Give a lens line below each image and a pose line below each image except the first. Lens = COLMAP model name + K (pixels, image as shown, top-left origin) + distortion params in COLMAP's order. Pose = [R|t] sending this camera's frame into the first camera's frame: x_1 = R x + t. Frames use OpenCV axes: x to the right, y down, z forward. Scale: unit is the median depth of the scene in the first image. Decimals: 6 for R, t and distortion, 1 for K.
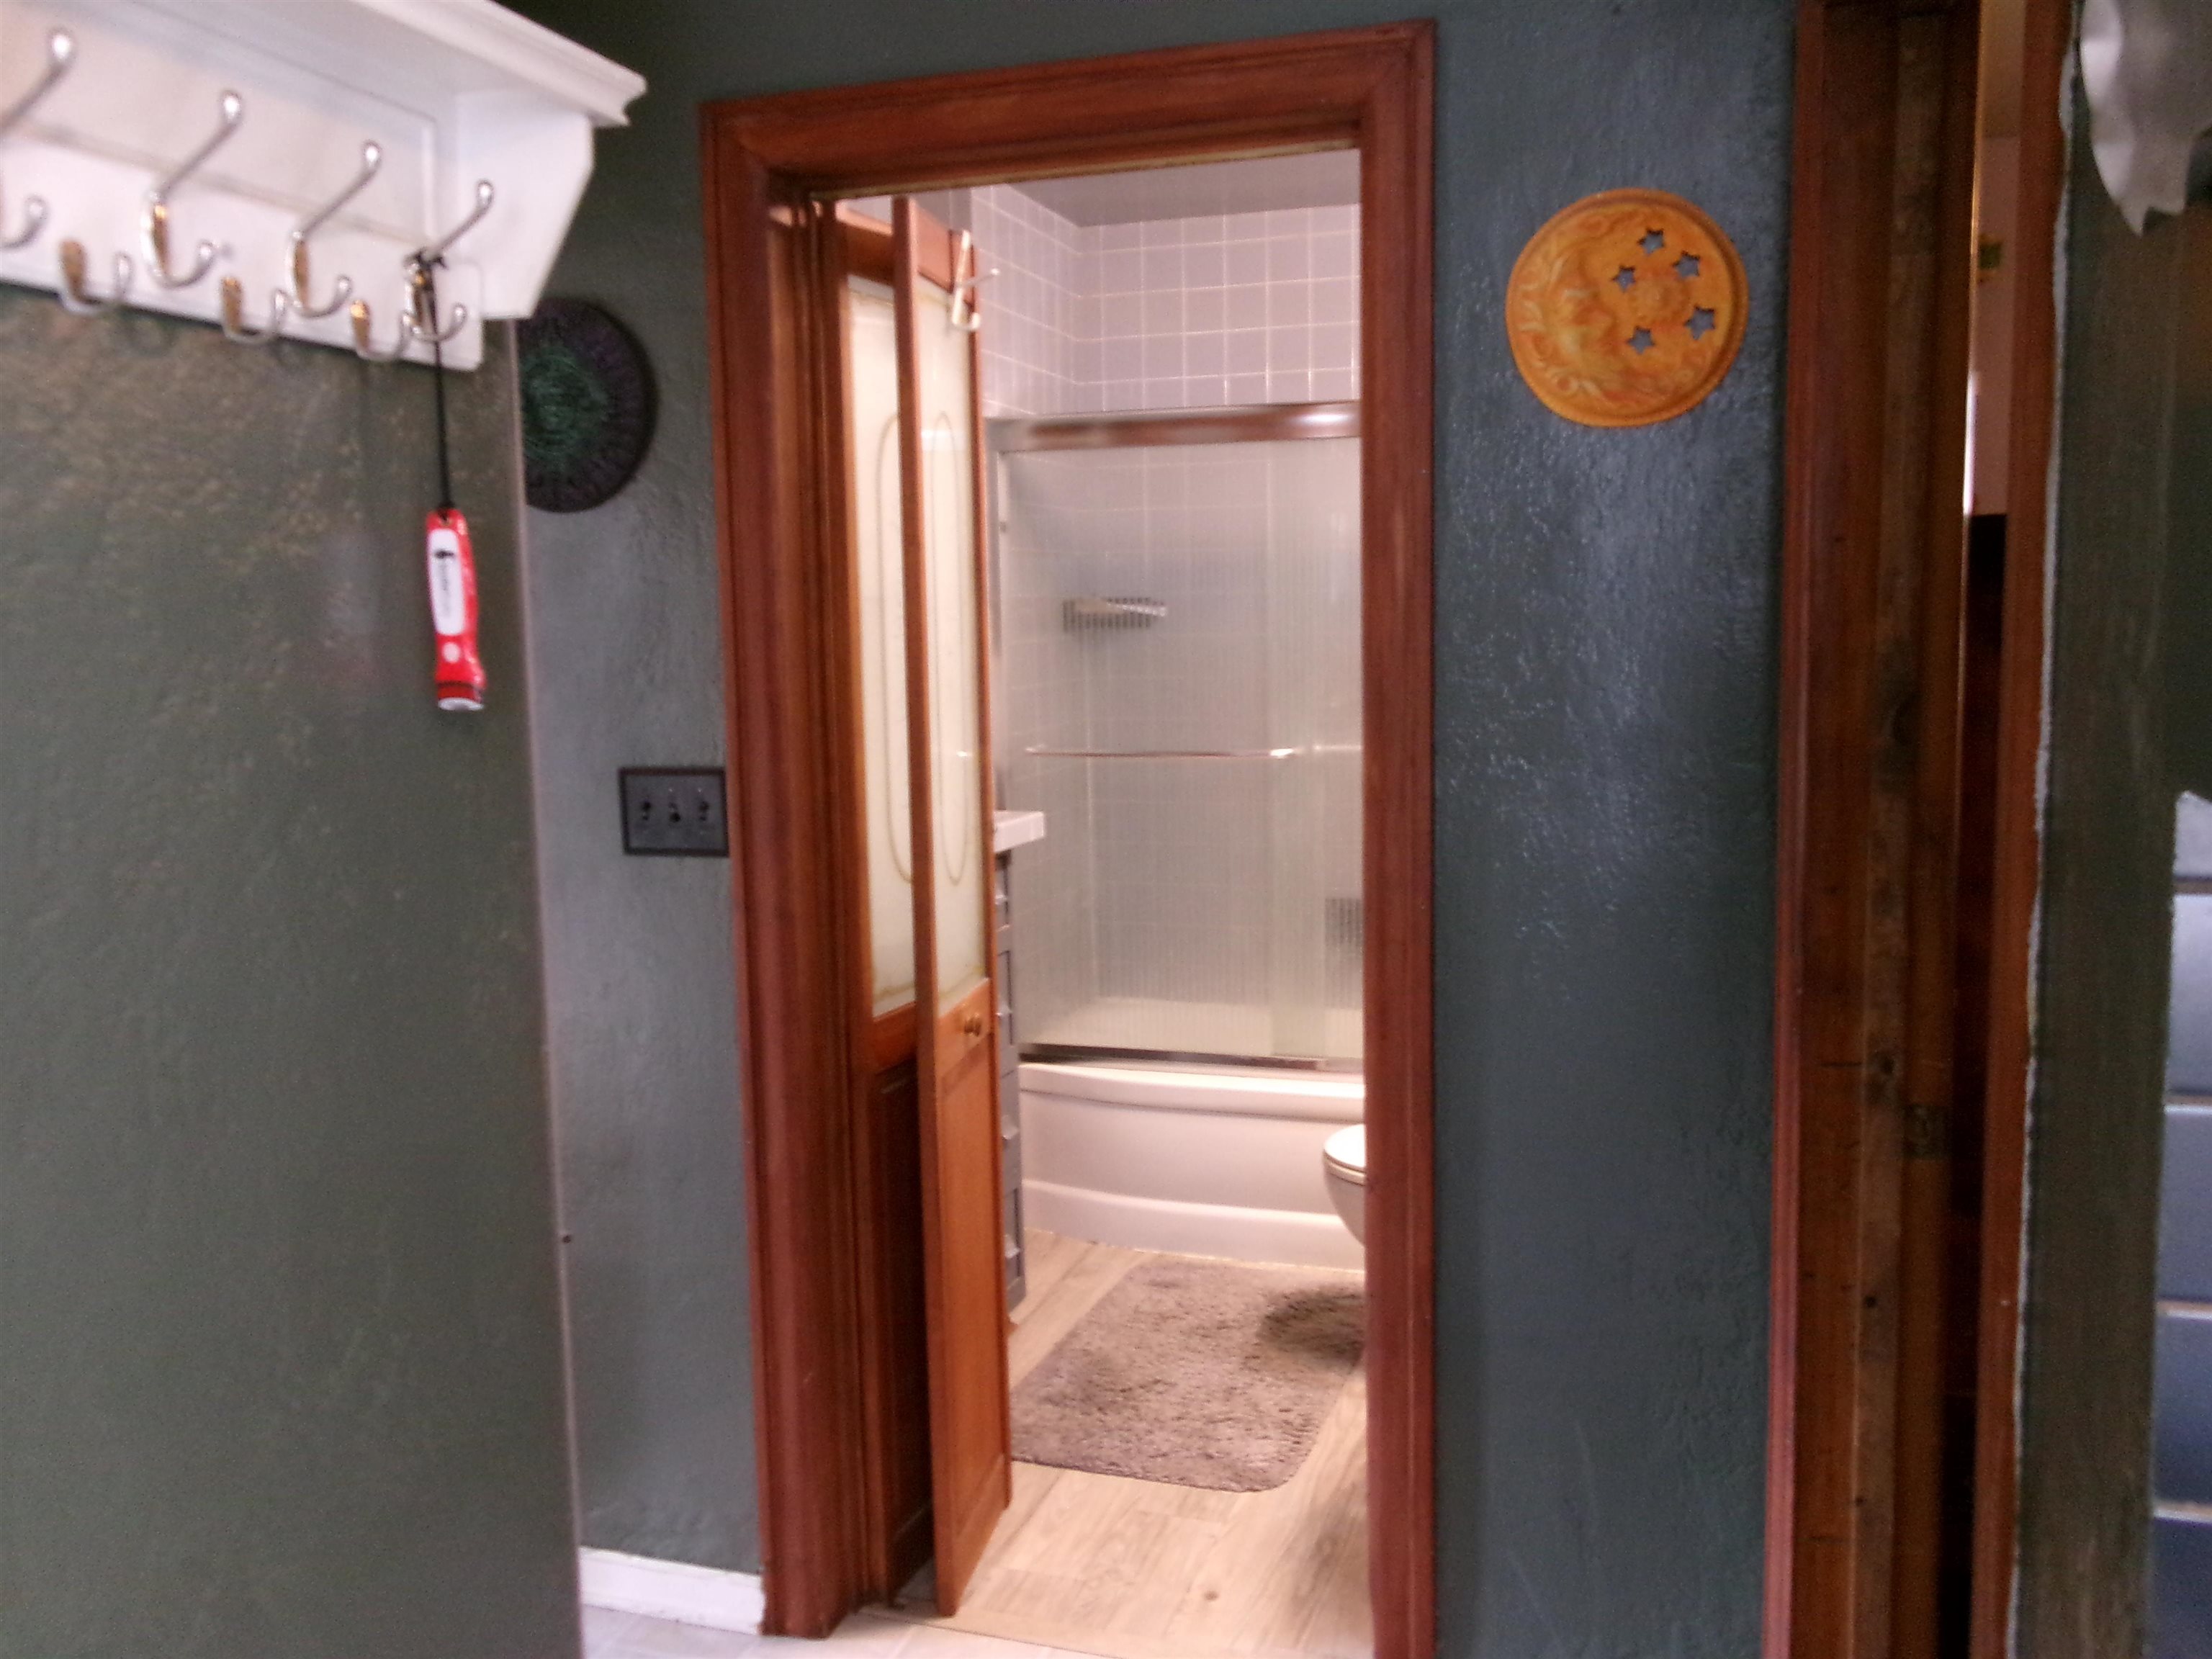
lens RADIAL K [[1859.1, 0, 1202.7], [0, 1859.1, 853.9], [0, 0, 1]] dist [0.005380, 0.020540]
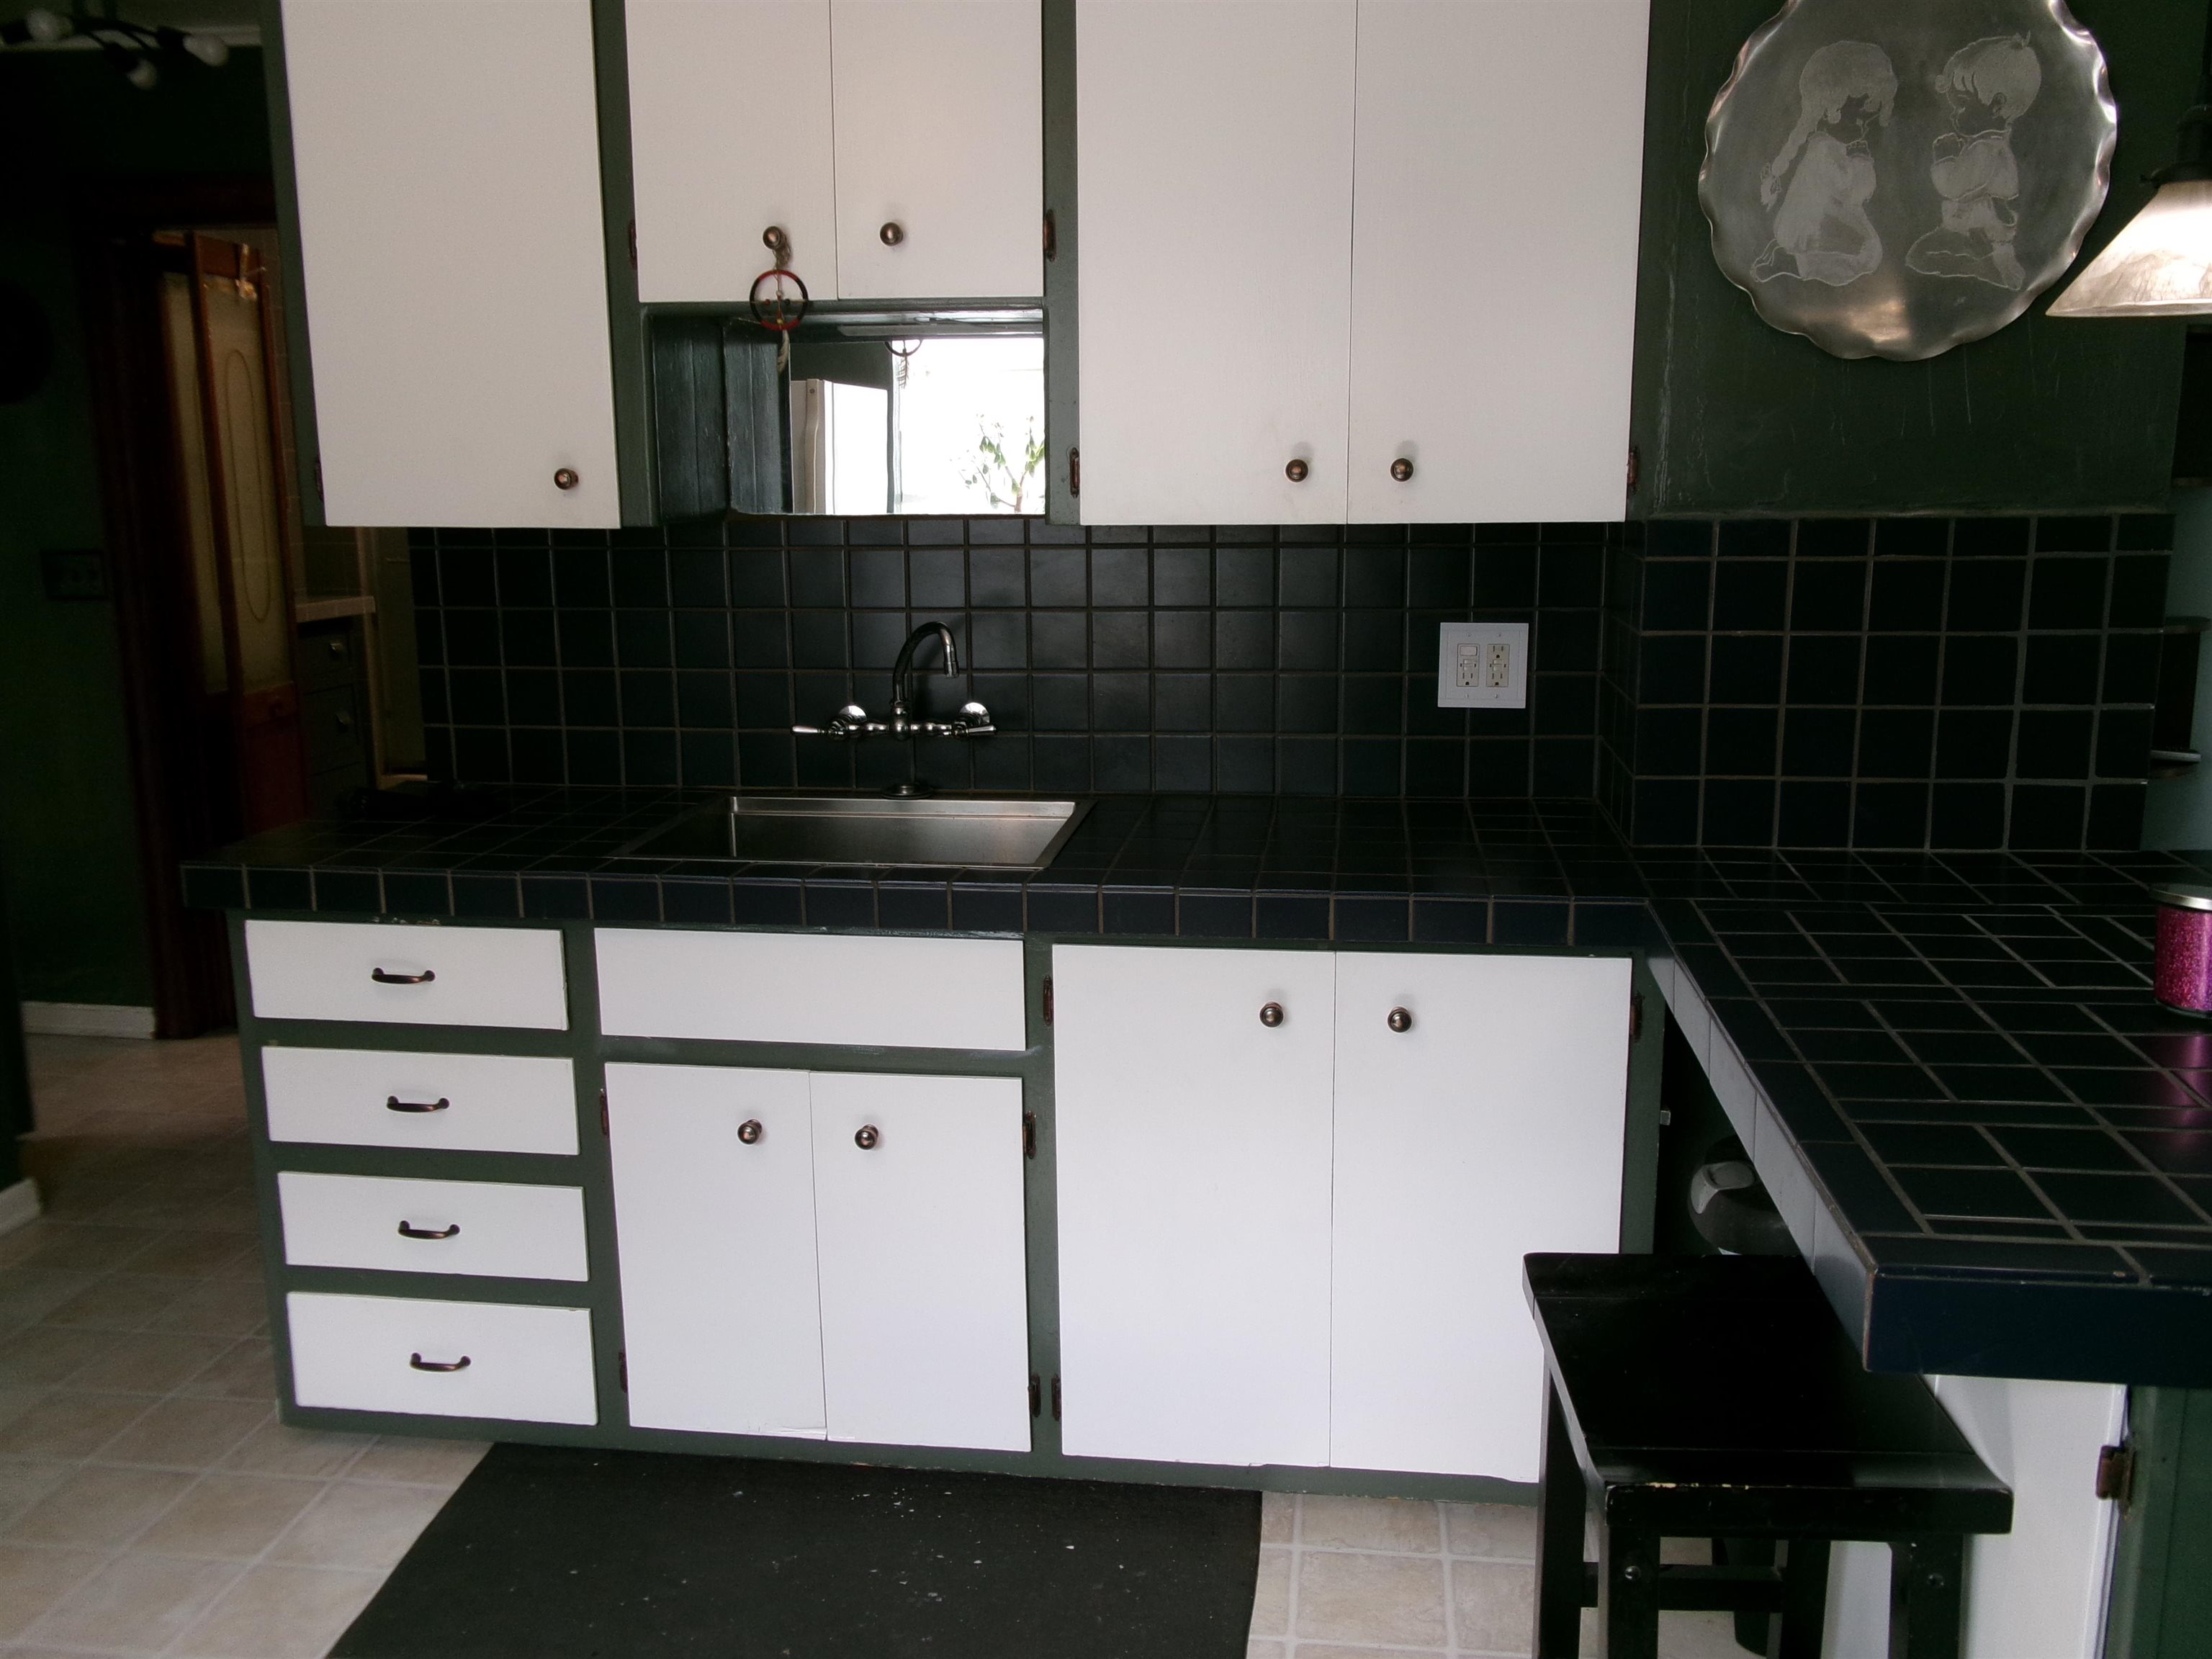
lens RADIAL K [[1859.1, 0, 1115.1], [0, 1859.1, 839.6], [0, 0, 1]] dist [0.005380, 0.020540]
pose [[0.990655, -0.019226, 0.135033, 0.474556], [0.010204, 0.997688, 0.067187, 0.124104], [-0.136012, -0.065181, 0.988561, -0.957231]]
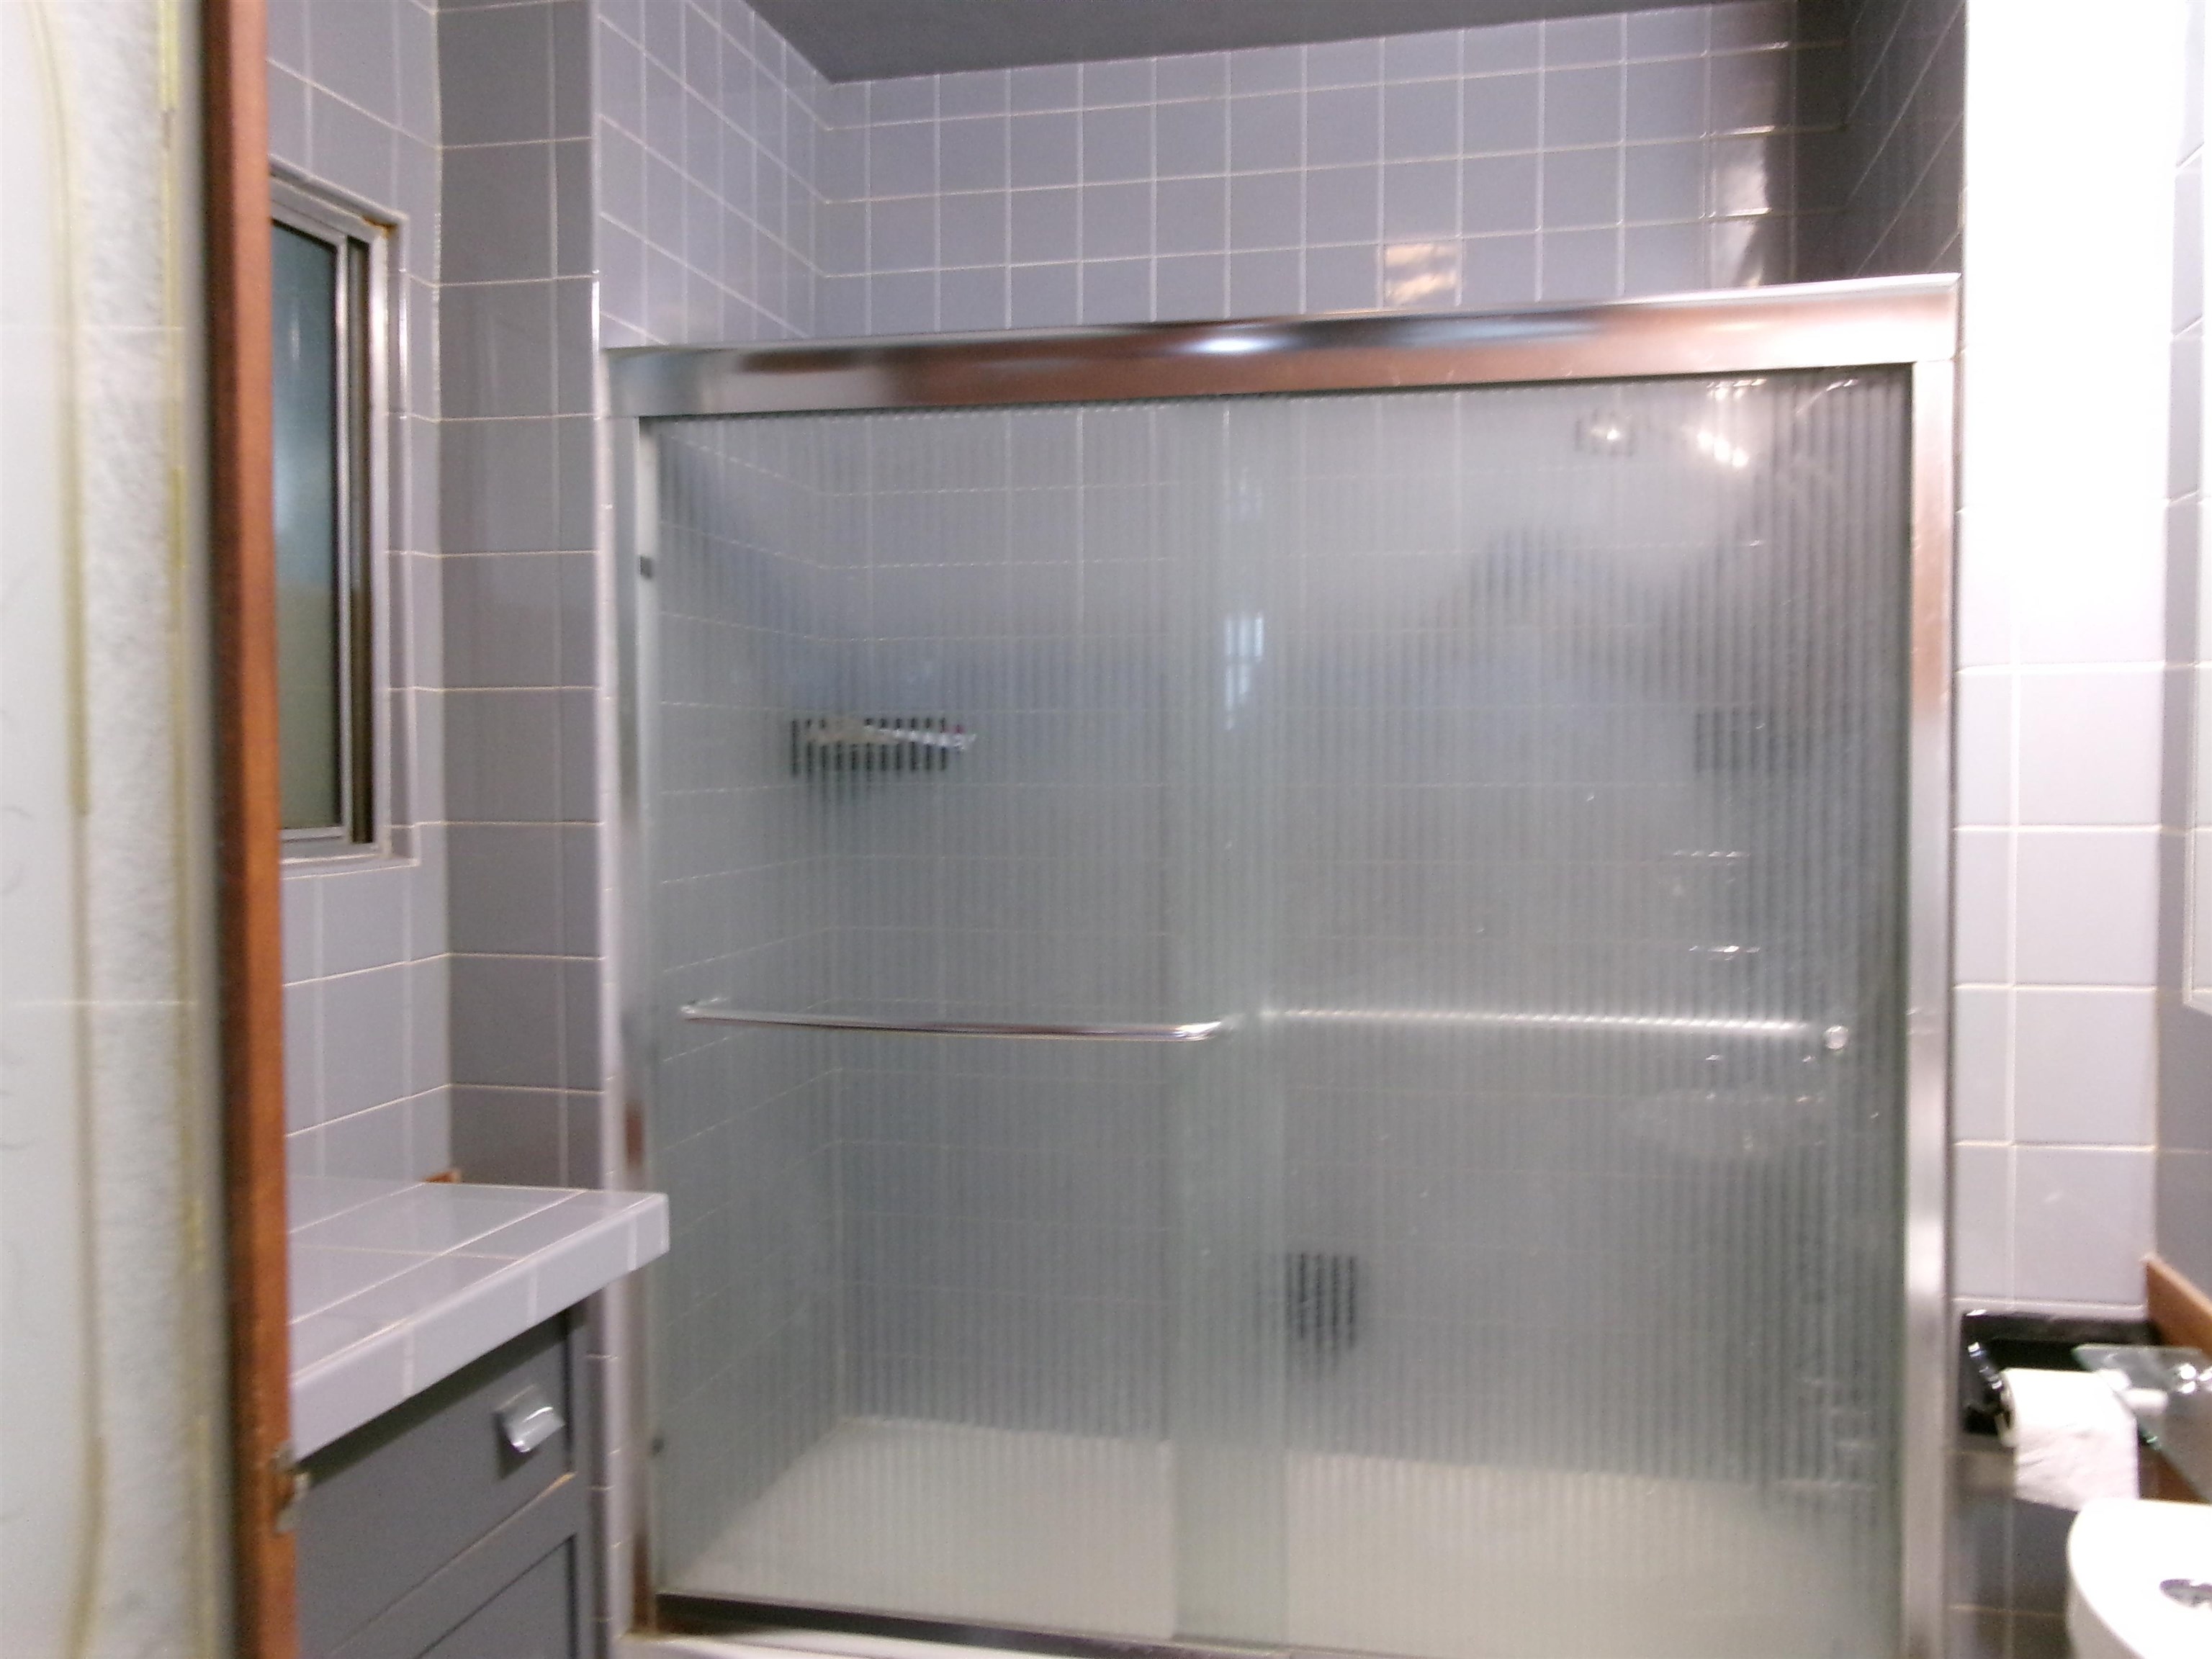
lens RADIAL K [[1859.1, 0, 1120.4], [0, 1859.1, 822.2], [0, 0, 1]] dist [0.005380, 0.020540]
pose [[0.998797, 0.007245, 0.048488, -0.001620], [-0.002759, 0.995758, -0.091967, -0.055788], [-0.048949, 0.091722, 0.994581, 0.449857]]
